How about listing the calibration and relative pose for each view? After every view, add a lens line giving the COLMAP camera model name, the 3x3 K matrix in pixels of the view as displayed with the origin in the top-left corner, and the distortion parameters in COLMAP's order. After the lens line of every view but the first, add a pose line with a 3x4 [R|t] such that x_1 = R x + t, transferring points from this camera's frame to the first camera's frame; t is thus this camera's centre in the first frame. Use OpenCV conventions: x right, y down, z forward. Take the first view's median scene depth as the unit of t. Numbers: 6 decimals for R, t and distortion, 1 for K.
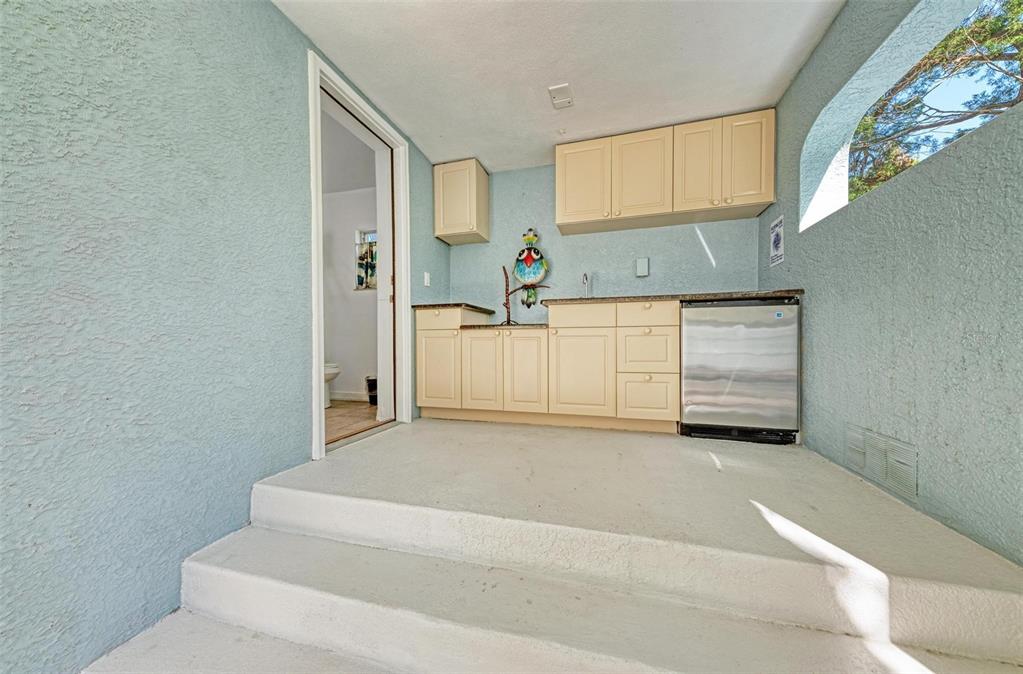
lens RADIAL K [[346.9, 0, 513.9], [0, 346.9, 343.5], [0, 0, 1]] dist [0.001248, -0.000596]
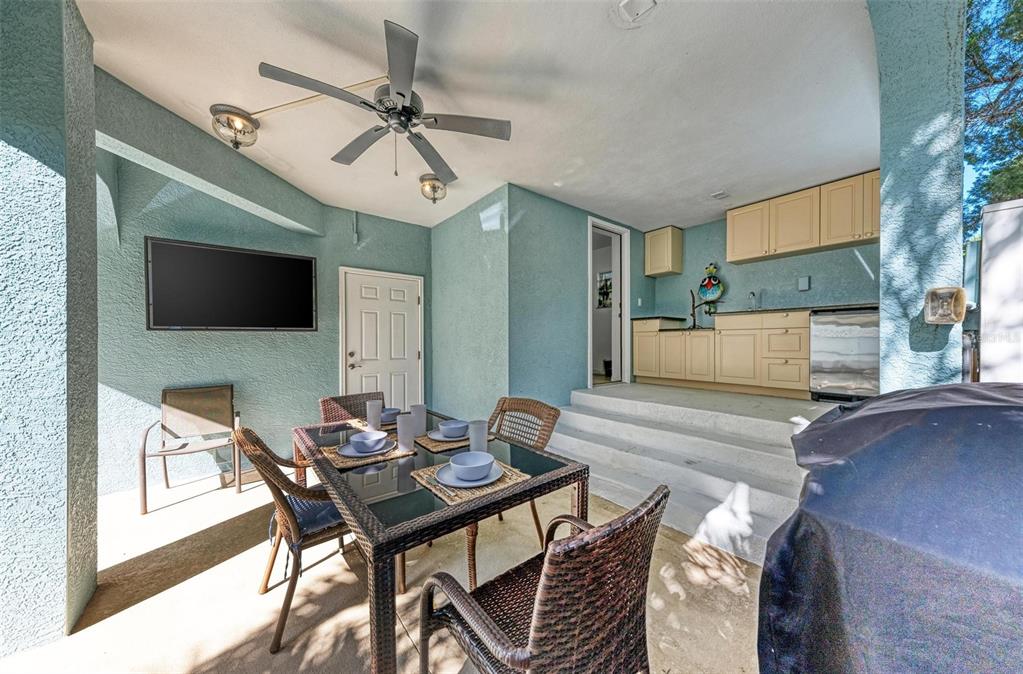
lens RADIAL K [[346.9, 0, 517.1], [0, 346.9, 343.8], [0, 0, 1]] dist [0.001248, -0.000596]
pose [[0.824189, 0.007578, -0.566264, 0.224144], [-0.006559, 0.999971, 0.003836, 0.016851], [0.566276, 0.000553, 0.824215, -0.767387]]
